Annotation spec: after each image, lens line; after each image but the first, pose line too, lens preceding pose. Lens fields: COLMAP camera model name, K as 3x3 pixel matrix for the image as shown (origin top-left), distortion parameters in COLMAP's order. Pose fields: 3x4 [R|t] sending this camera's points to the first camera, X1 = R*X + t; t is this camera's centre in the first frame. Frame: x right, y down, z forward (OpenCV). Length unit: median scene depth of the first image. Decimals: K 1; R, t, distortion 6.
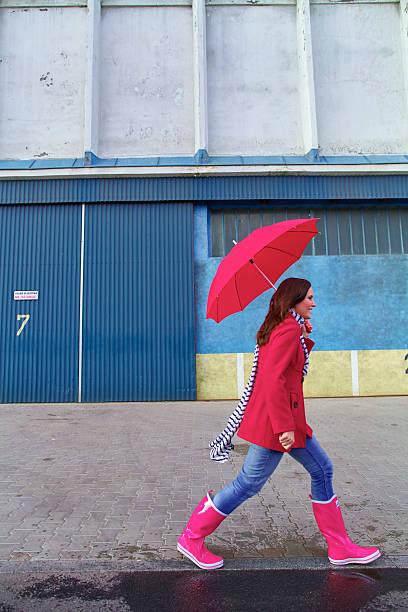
lens RADIAL K [[412.5, 0, 202.1], [0, 412.5, 305.2], [0, 0, 1]] dist [-0.052416, 0.042275]
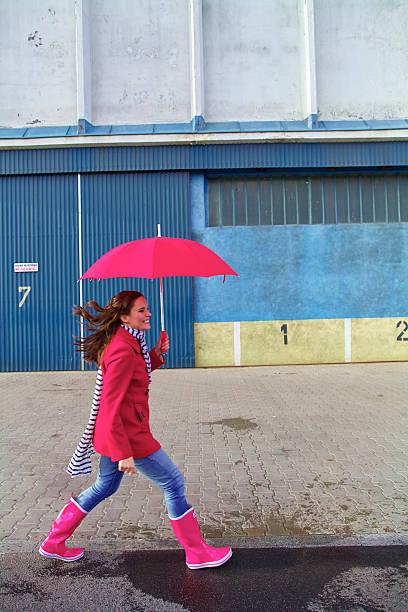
lens RADIAL K [[412.5, 0, 202.3], [0, 412.5, 304.6], [0, 0, 1]] dist [-0.052416, 0.042275]
pose [[0.999968, -0.008027, -0.000575, 0.006890], [0.008041, 0.993798, 0.110913, -0.040816], [-0.000319, -0.110914, 0.993830, -0.019124]]
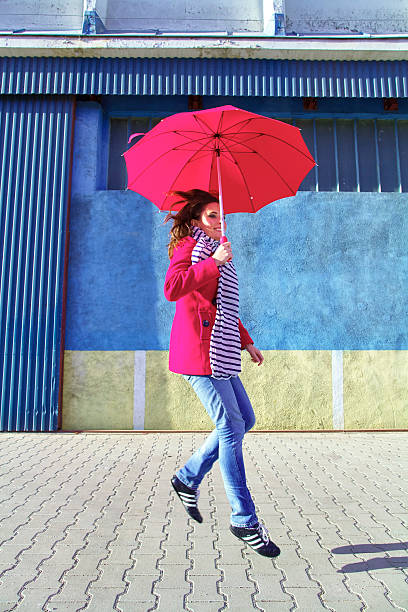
lens RADIAL K [[412.5, 0, 201.2], [0, 412.5, 307.7], [0, 0, 1]] dist [-0.052416, 0.042275]
pose [[0.999807, 0.019479, 0.002624, 0.172104], [-0.019465, 0.999796, -0.005401, 0.055646], [-0.002729, 0.005349, 0.999982, 0.408948]]
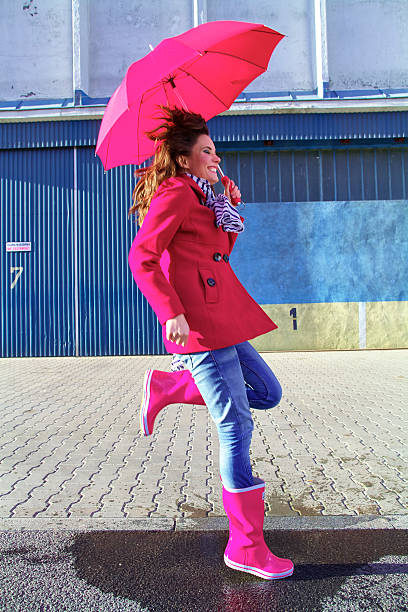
lens RADIAL K [[412.5, 0, 203.2], [0, 412.5, 305.3], [0, 0, 1]] dist [-0.052416, 0.042275]
pose [[0.999738, -0.005579, -0.022204, 0.022254], [0.007763, 0.995007, 0.099499, 0.019917], [0.021538, -0.099645, 0.994790, 0.042287]]
